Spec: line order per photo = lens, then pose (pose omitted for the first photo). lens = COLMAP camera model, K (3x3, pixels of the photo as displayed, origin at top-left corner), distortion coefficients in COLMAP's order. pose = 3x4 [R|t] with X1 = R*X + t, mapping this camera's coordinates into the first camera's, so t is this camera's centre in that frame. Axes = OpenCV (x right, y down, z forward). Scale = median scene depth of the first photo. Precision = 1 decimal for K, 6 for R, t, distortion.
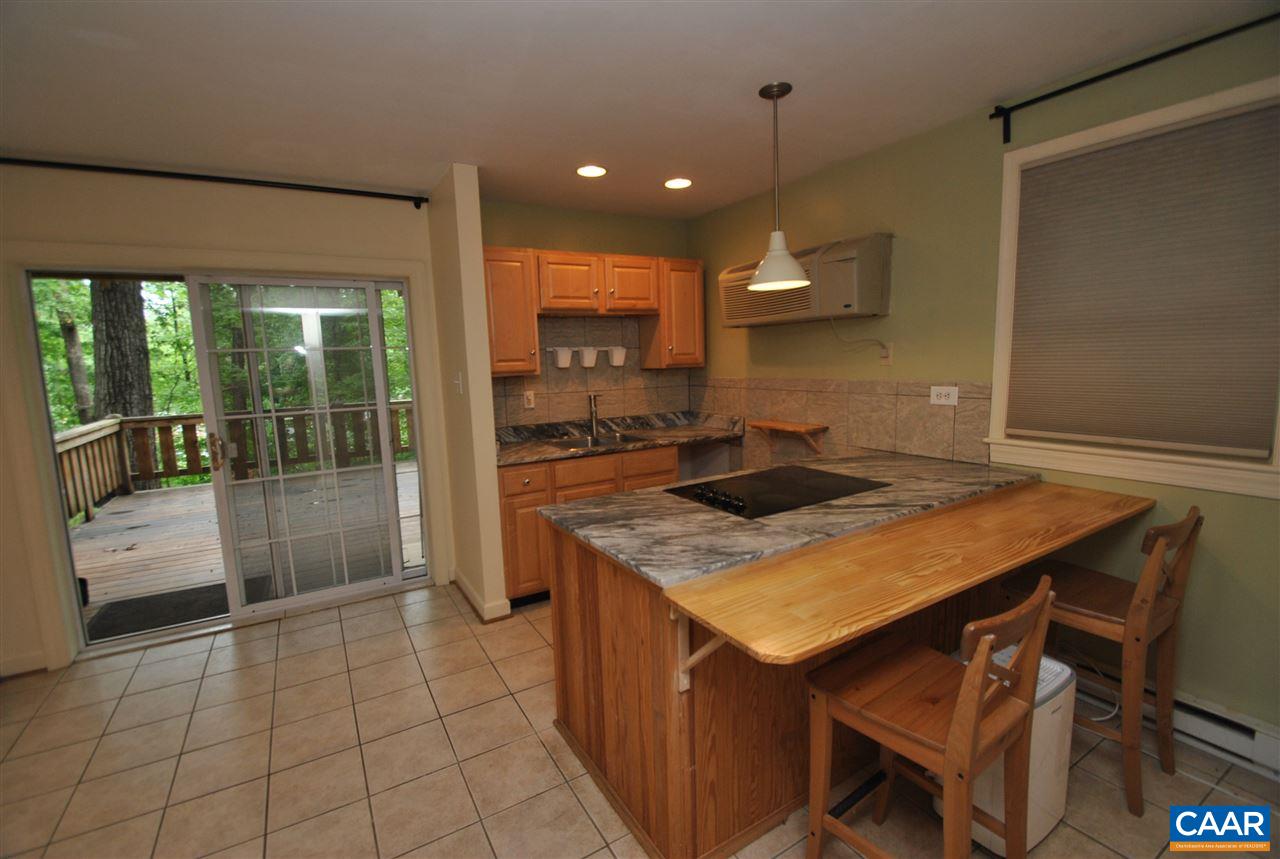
lens RADIAL K [[566.6, 0, 635.1], [0, 566.6, 427.9], [0, 0, 1]] dist [-0.001927, -0.001216]
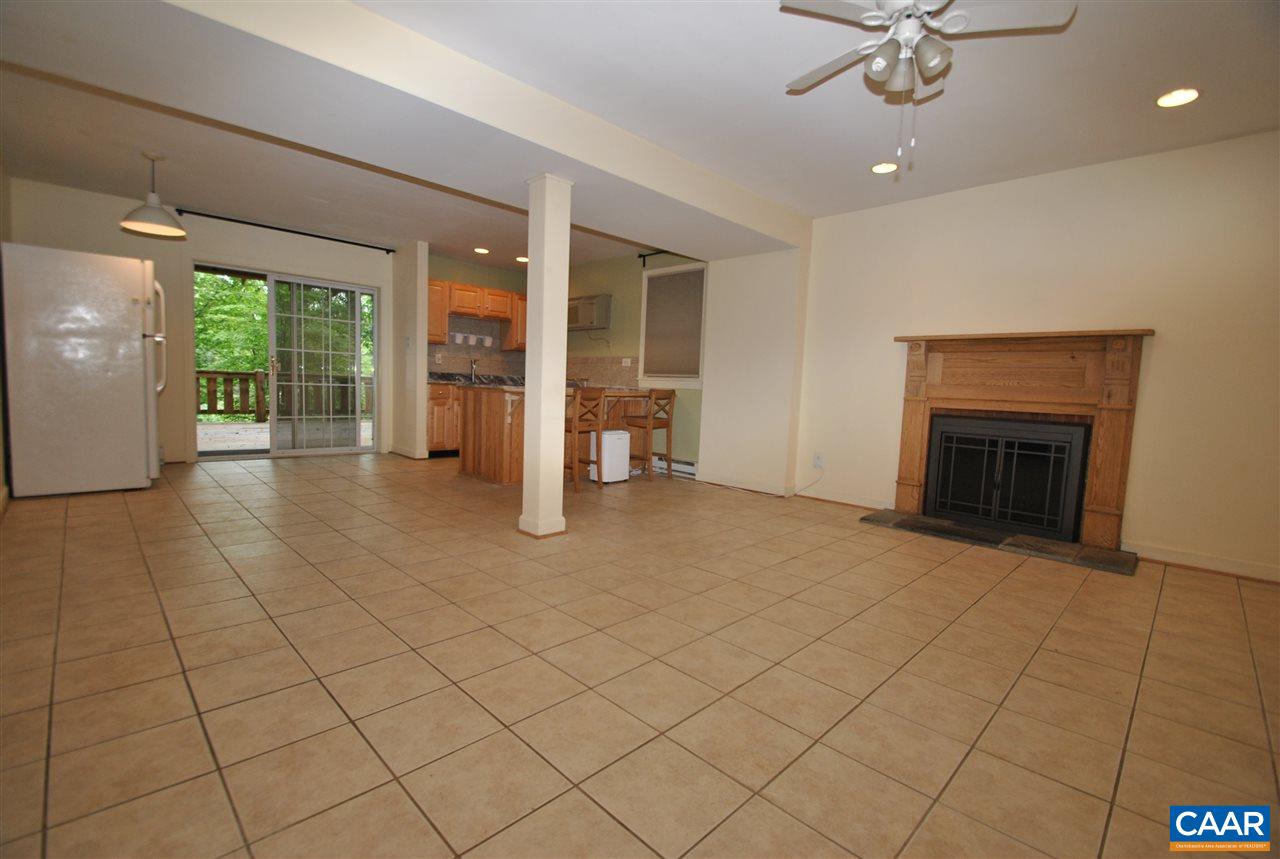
lens RADIAL K [[566.6, 0, 639.6], [0, 566.6, 435.4], [0, 0, 1]] dist [-0.001927, -0.001216]
pose [[0.966110, 0.048561, 0.253523, -0.006302], [-0.039779, 0.998421, -0.039654, 0.256021], [-0.255048, 0.028225, 0.966516, -0.998706]]
